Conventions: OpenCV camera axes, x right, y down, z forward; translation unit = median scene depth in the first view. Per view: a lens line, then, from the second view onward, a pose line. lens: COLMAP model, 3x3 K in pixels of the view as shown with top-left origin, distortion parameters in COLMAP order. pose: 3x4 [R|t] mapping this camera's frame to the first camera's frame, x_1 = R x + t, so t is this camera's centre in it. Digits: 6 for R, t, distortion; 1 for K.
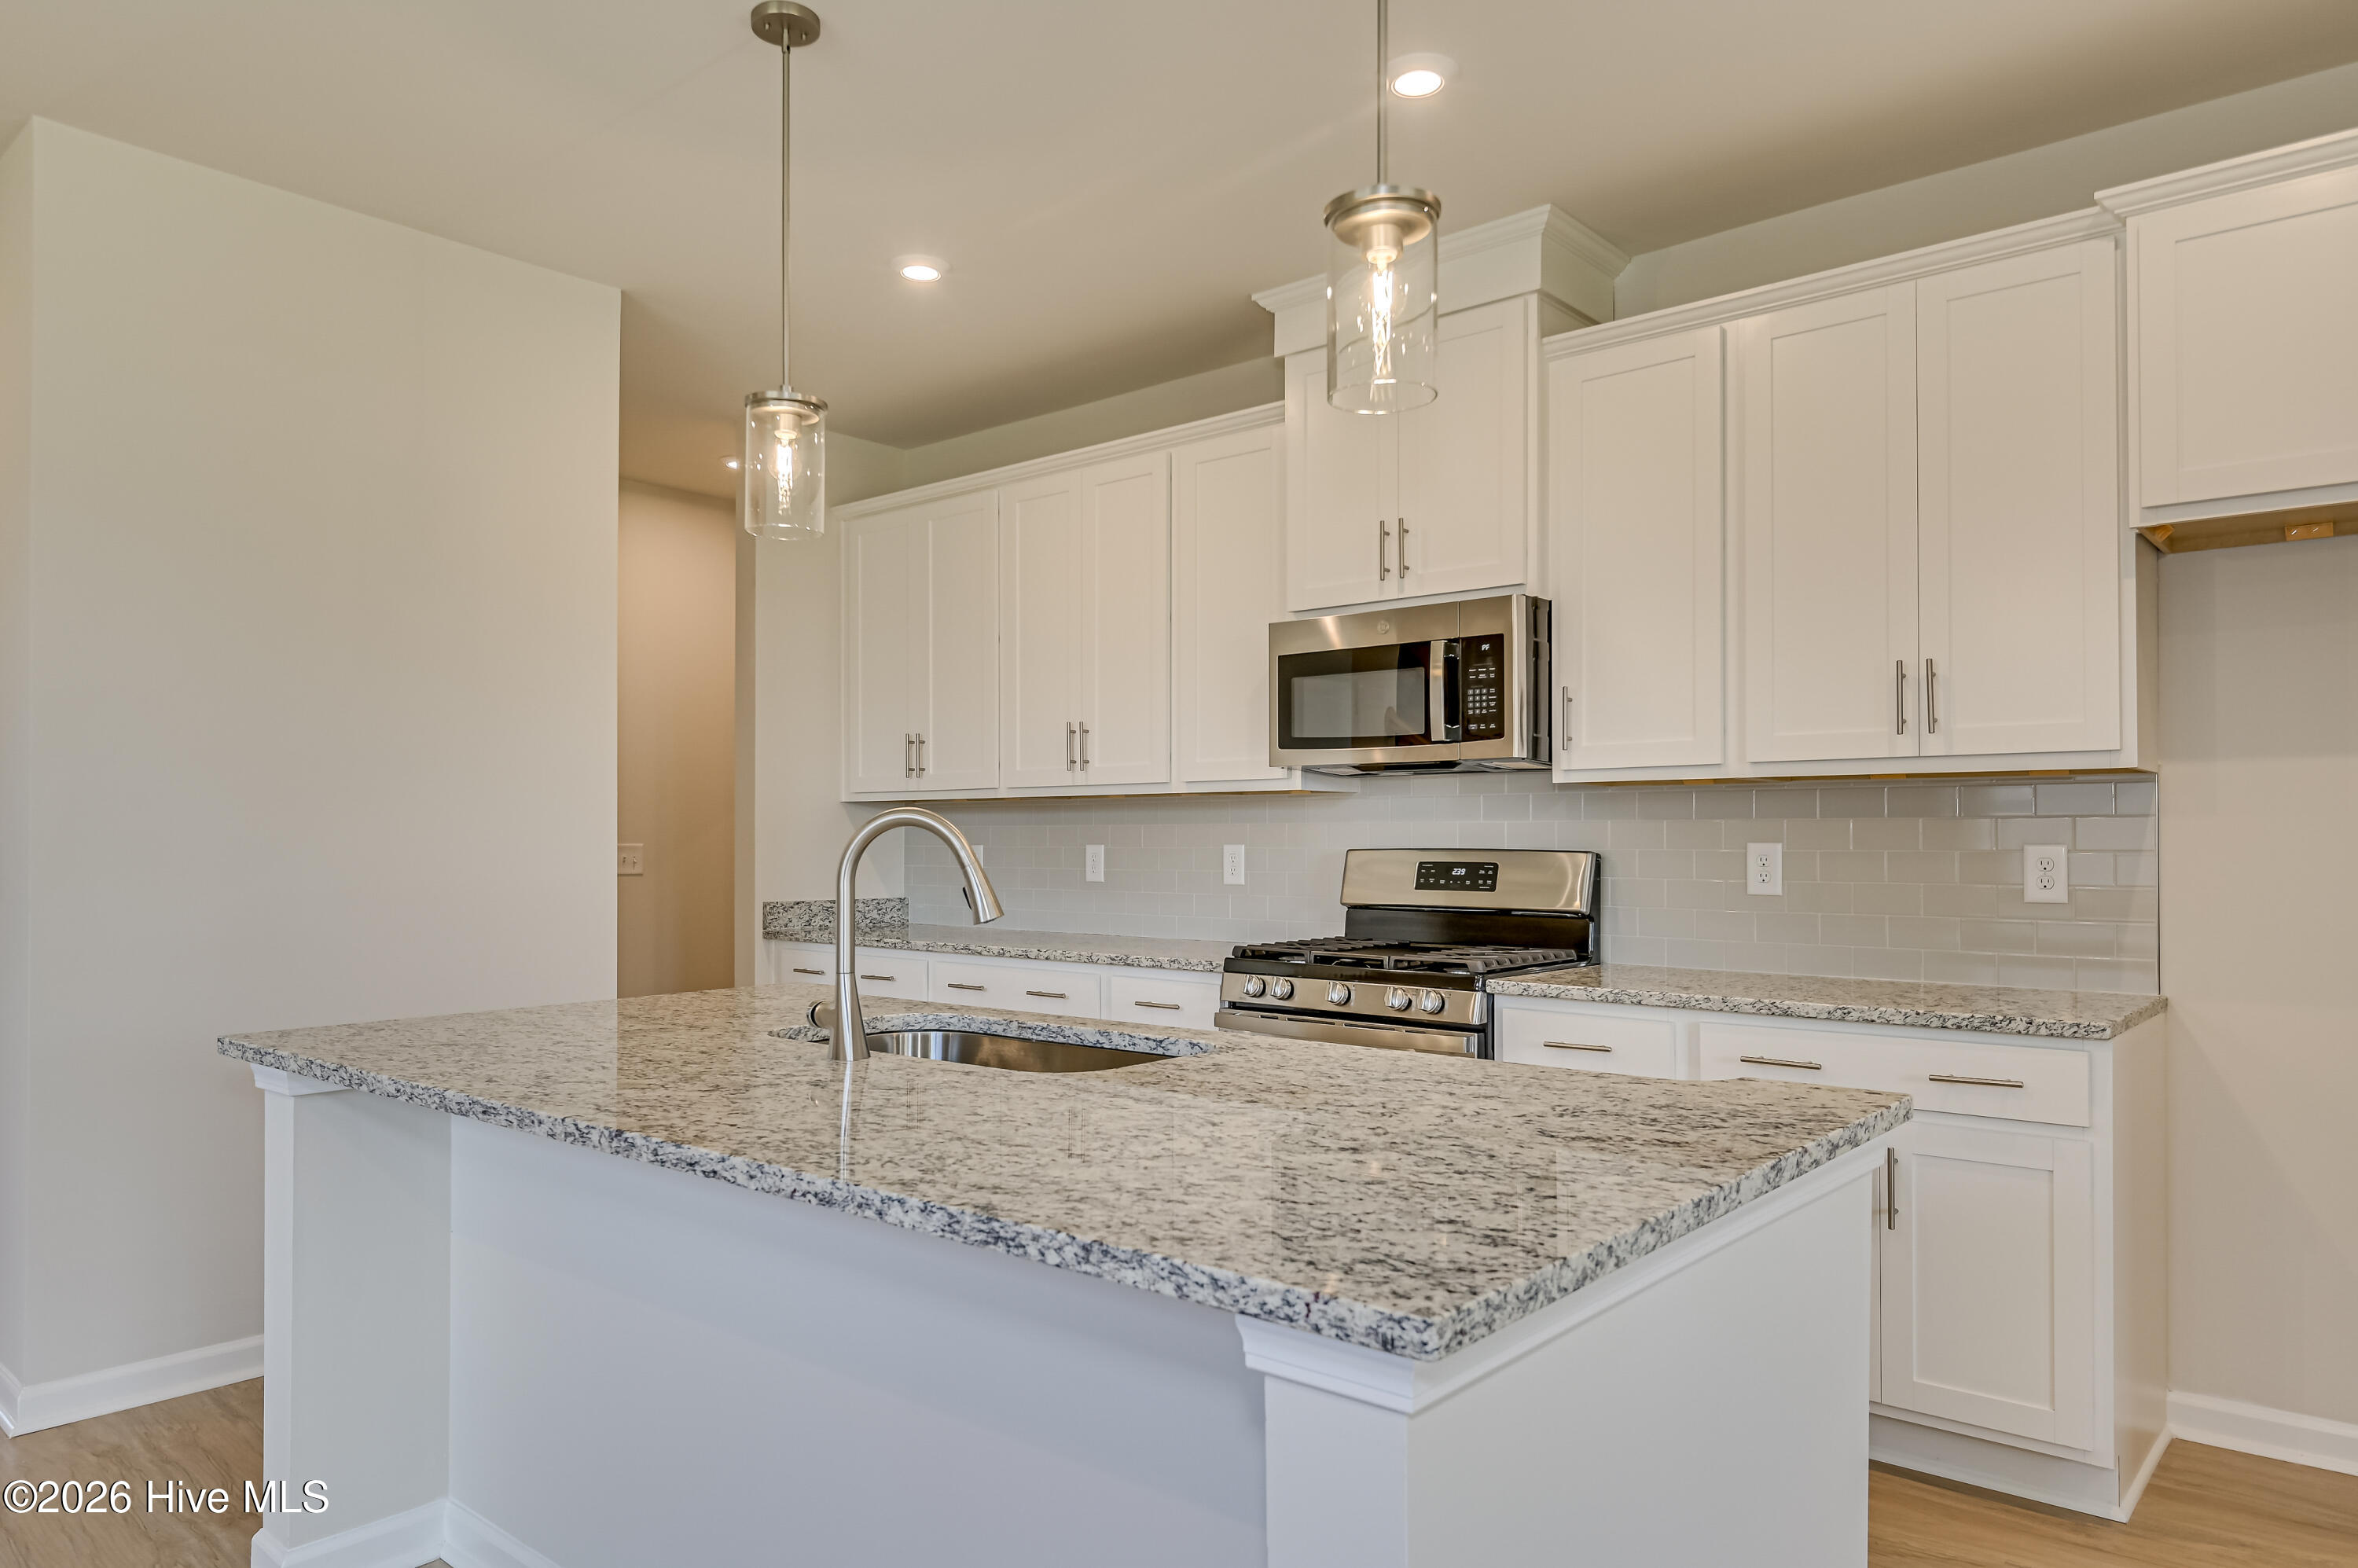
lens RADIAL K [[1516.8, 0, 1154.0], [0, 1516.8, 810.5], [0, 0, 1]] dist [0.024101, -0.002159]
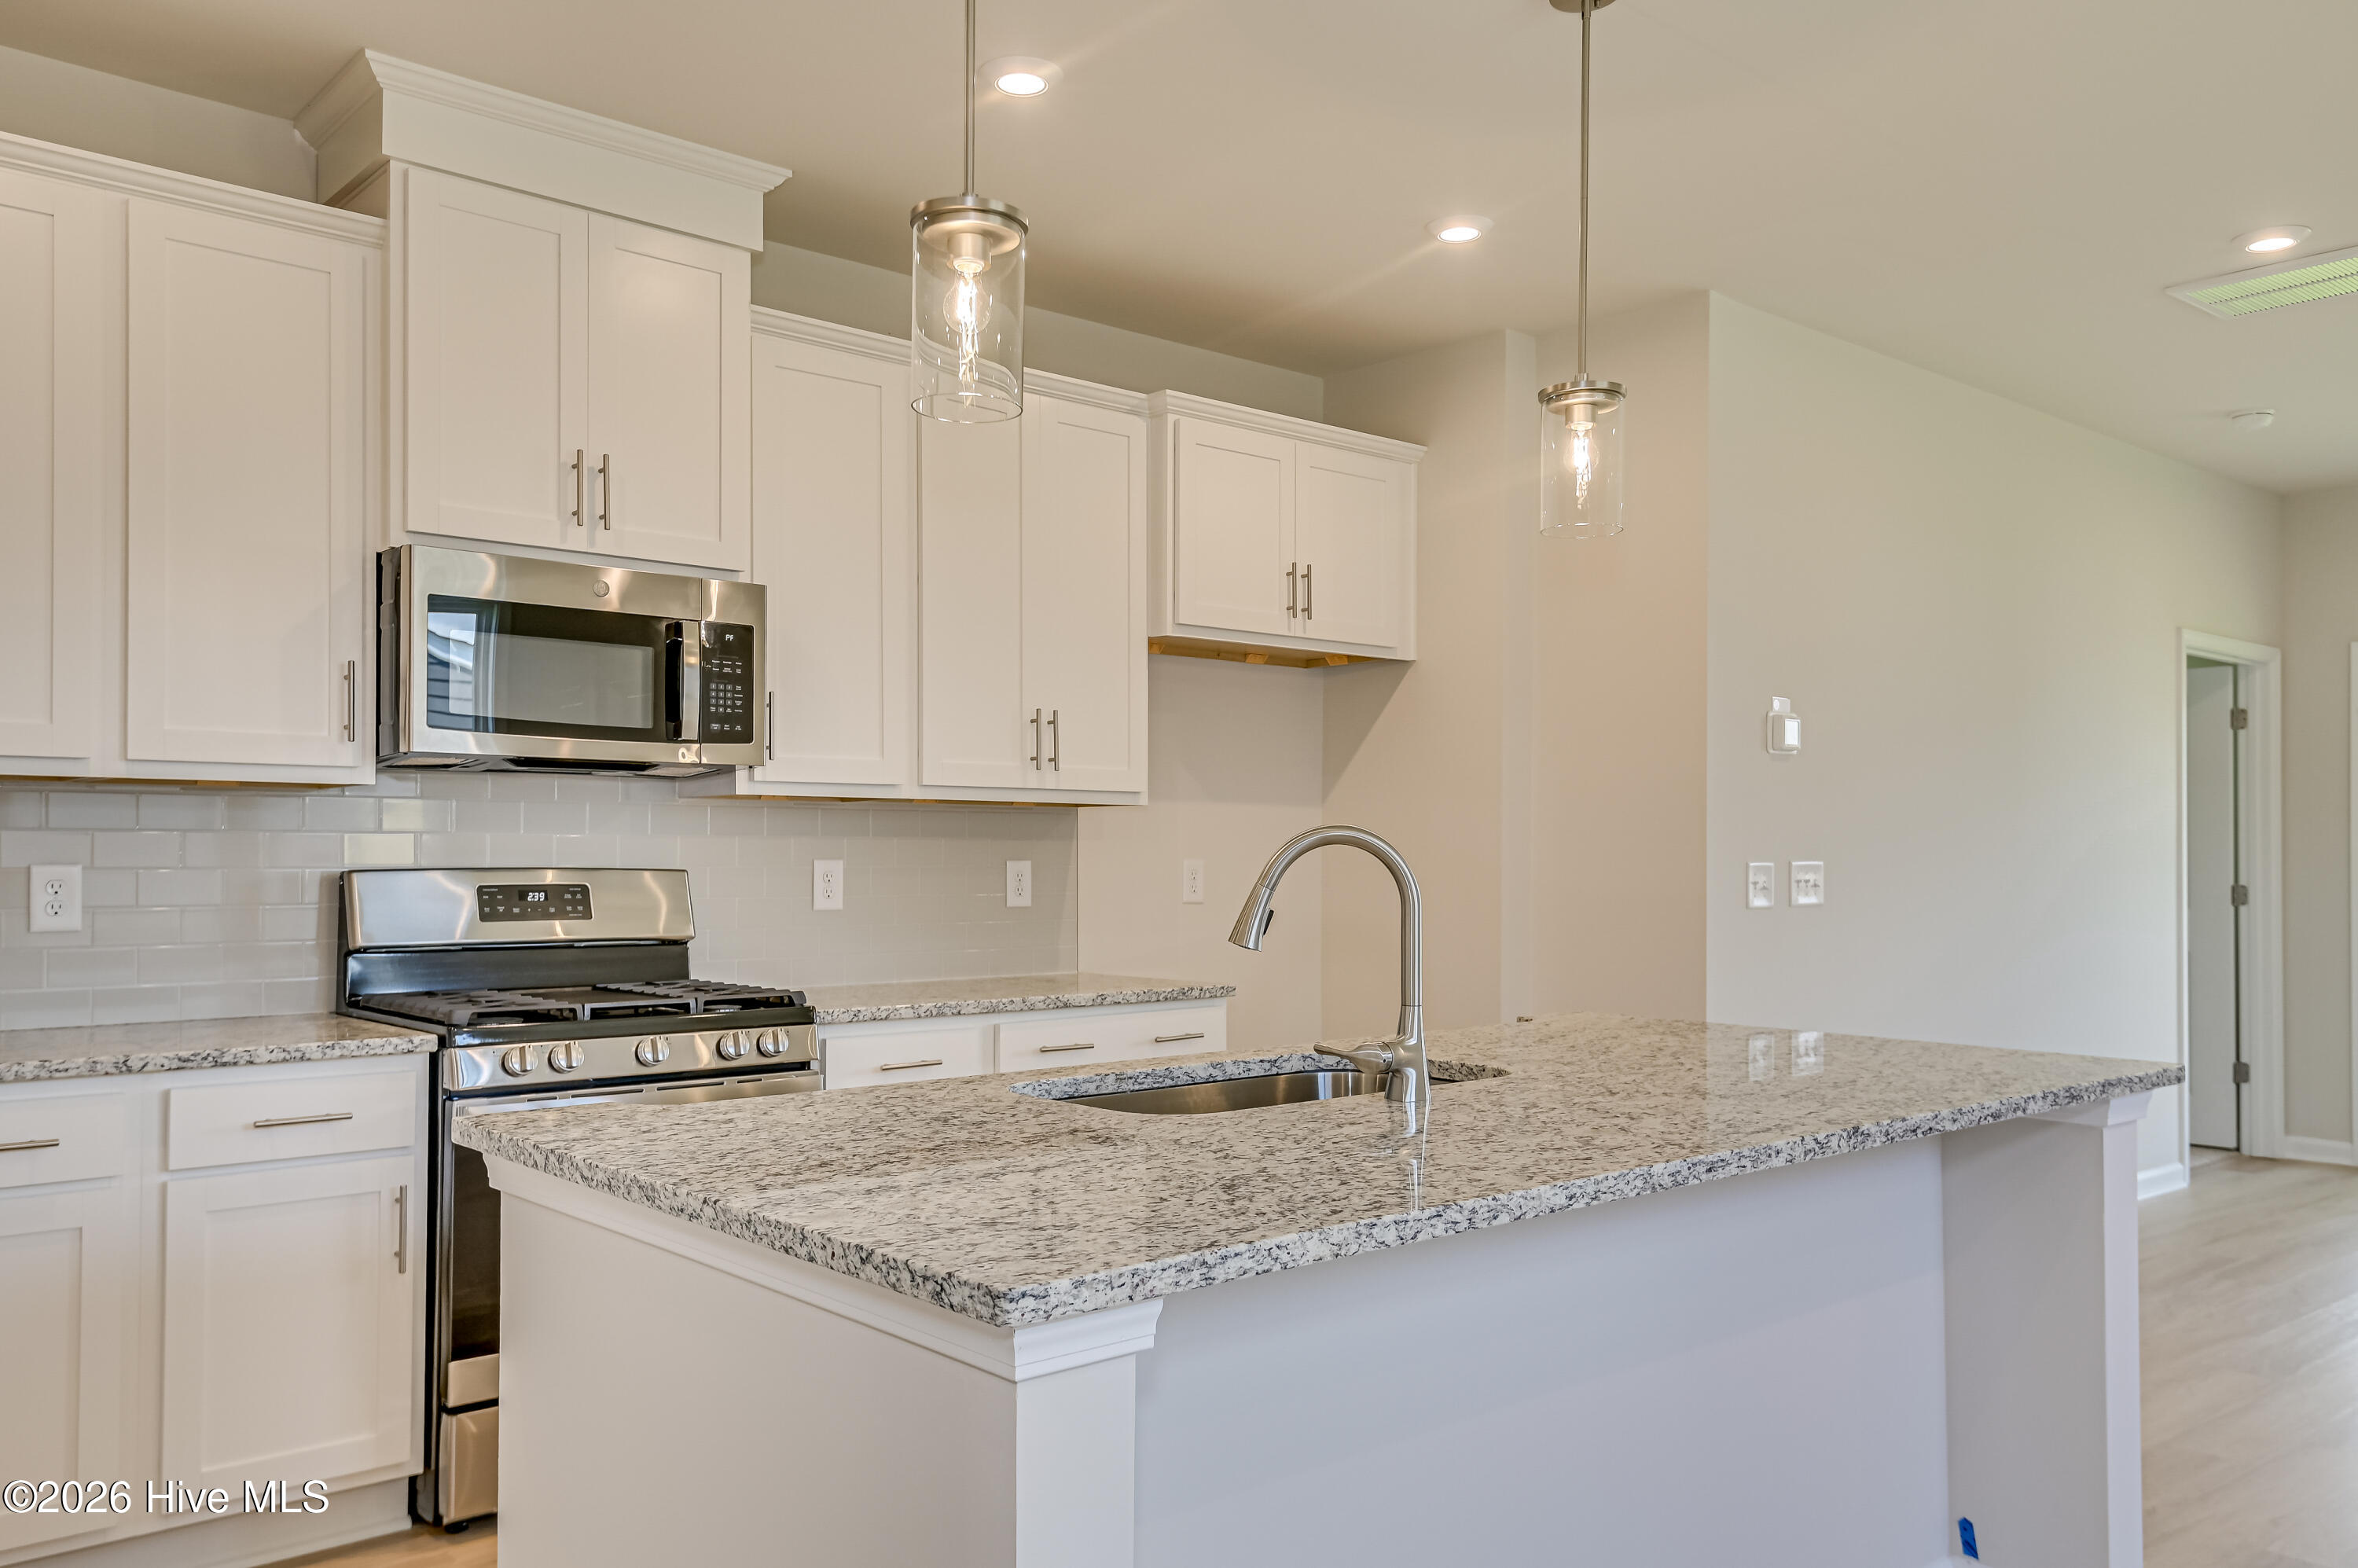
lens RADIAL K [[1813.1, 0, 1165.7], [0, 1813.1, 817.5], [0, 0, 1]] dist [0.038723, -0.001669]
pose [[0.126095, 0.022544, 0.991762, -0.754205], [-0.019840, 0.999599, -0.020200, 0.012145], [-0.991820, -0.017130, 0.126492, 0.588853]]
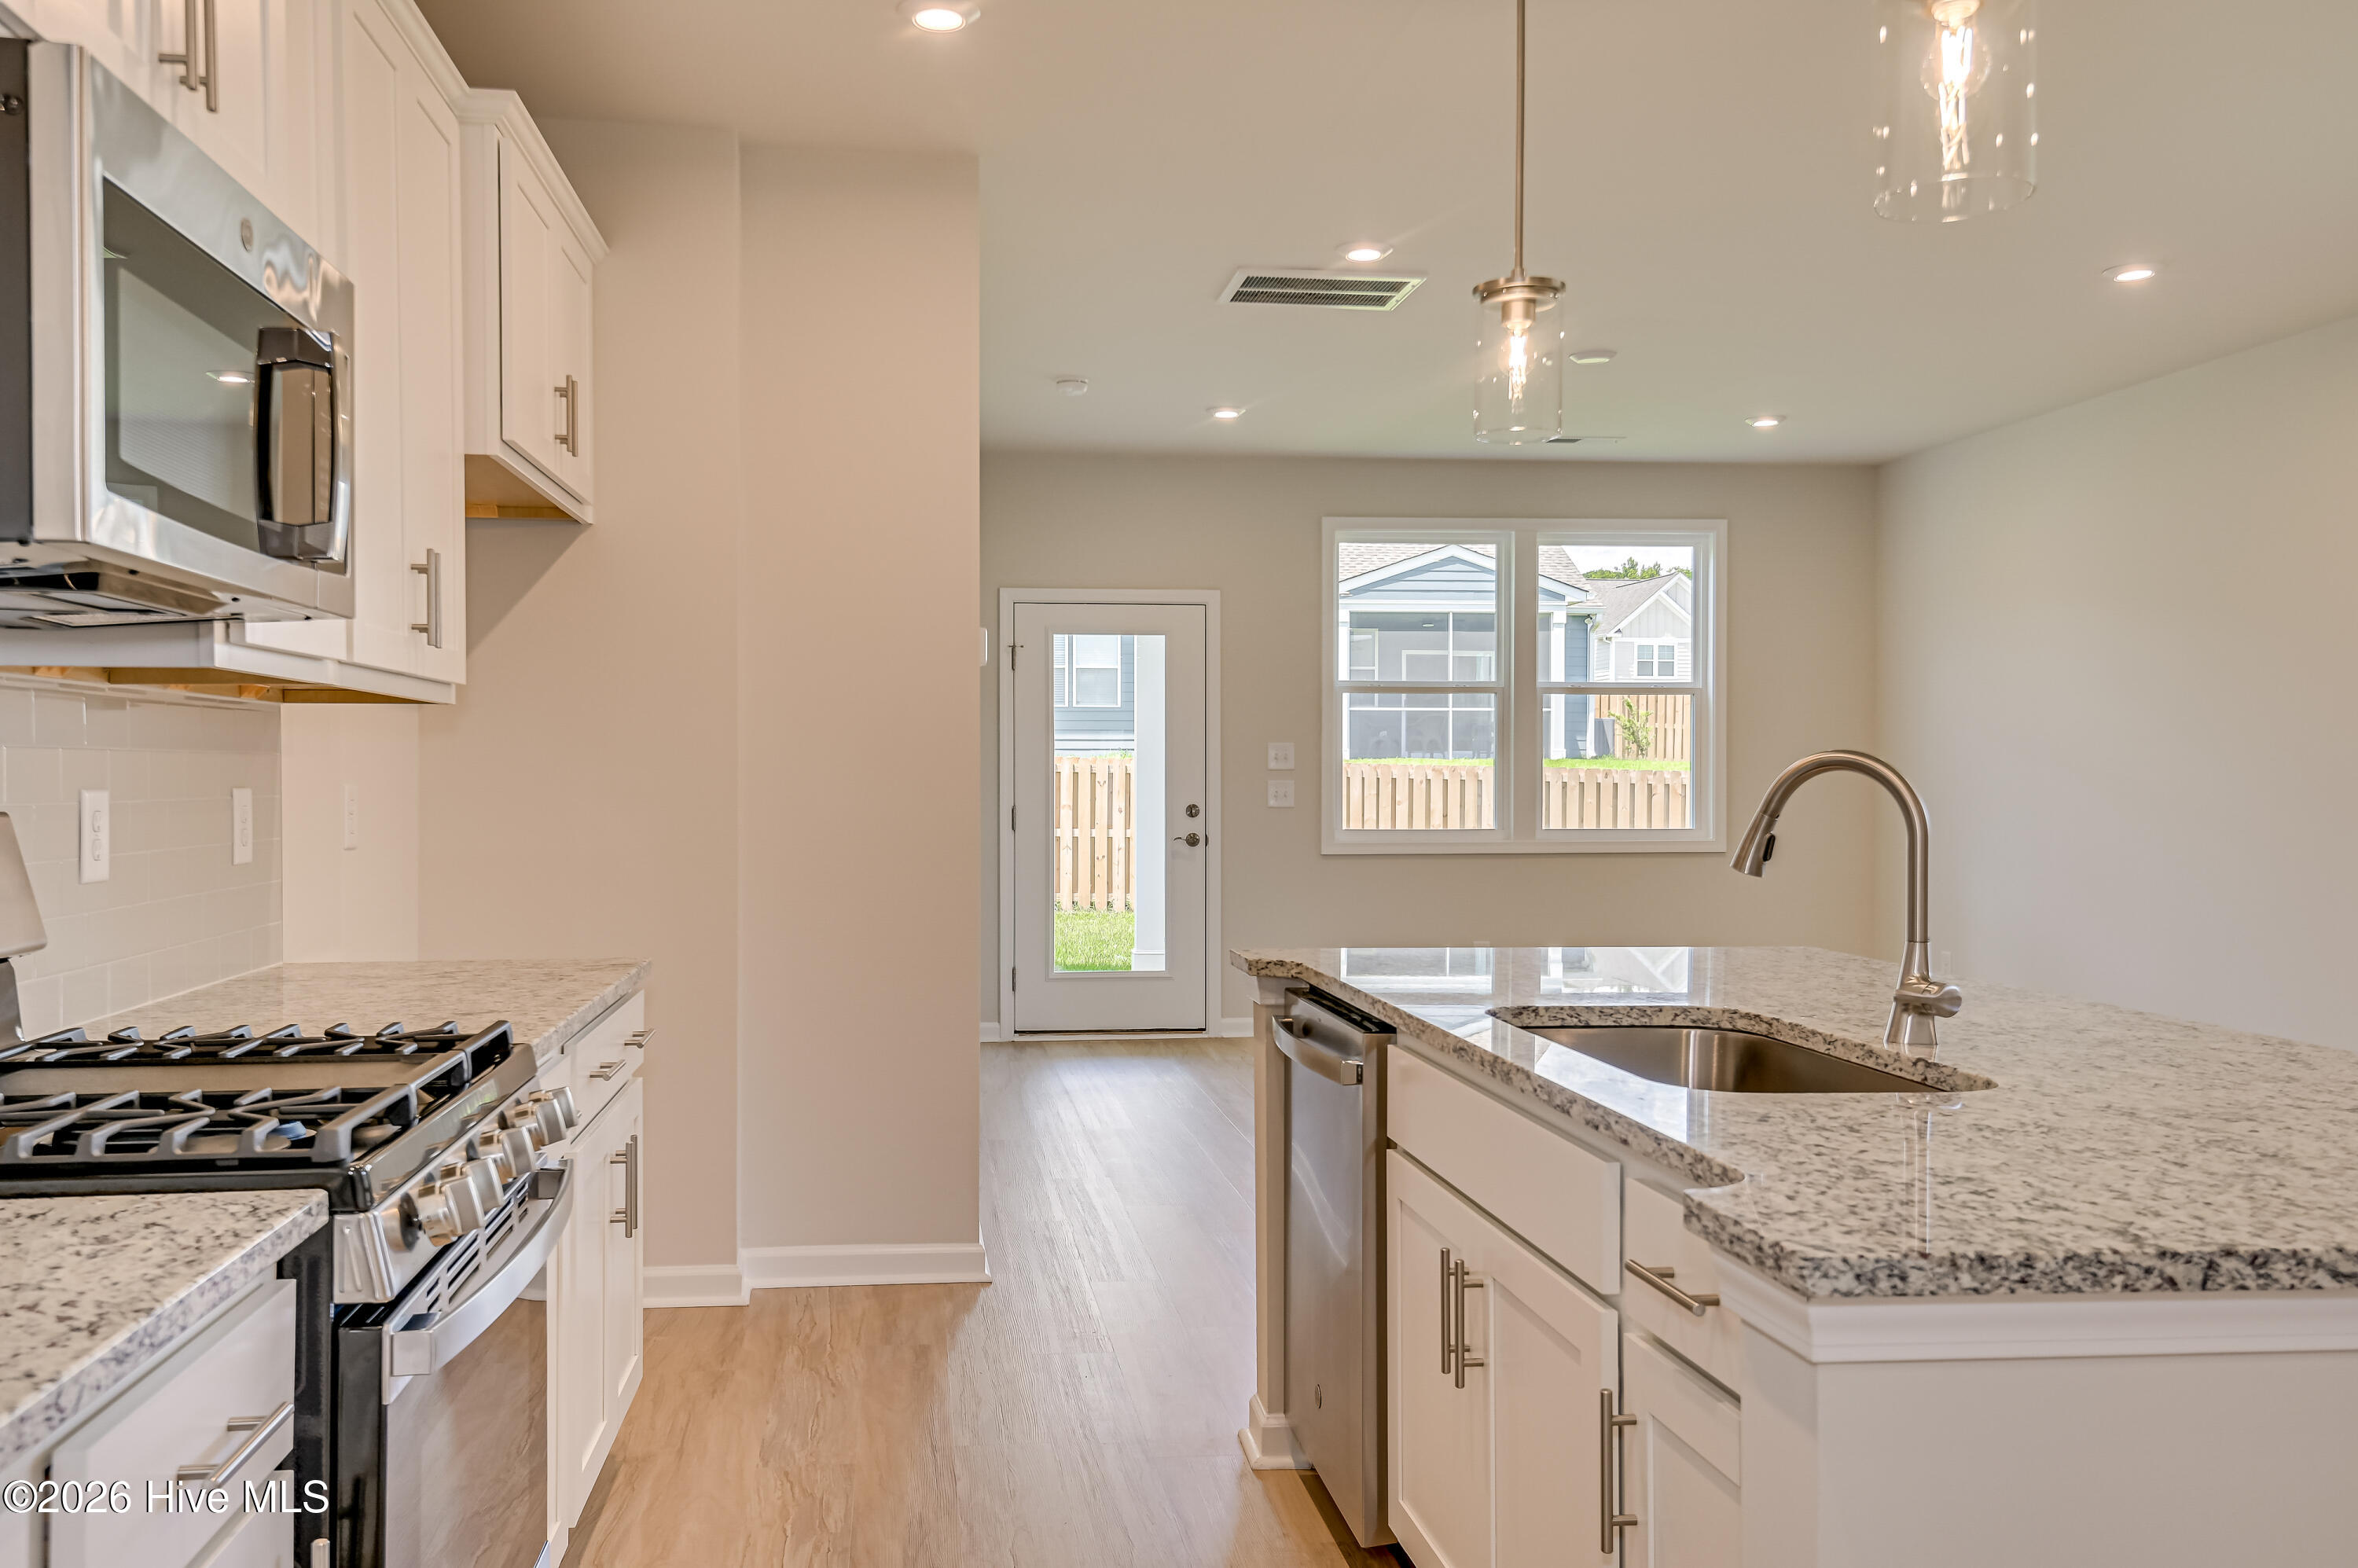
lens RADIAL K [[1915.9, 0, 1142.6], [0, 1915.9, 793.9], [0, 0, 1]] dist [0.062987, -0.017676]
pose [[-0.753808, -0.005934, 0.657068, -0.330223], [-0.011571, 0.999924, -0.004245, 0.020268], [-0.656993, -0.010803, -0.753819, 1.247881]]
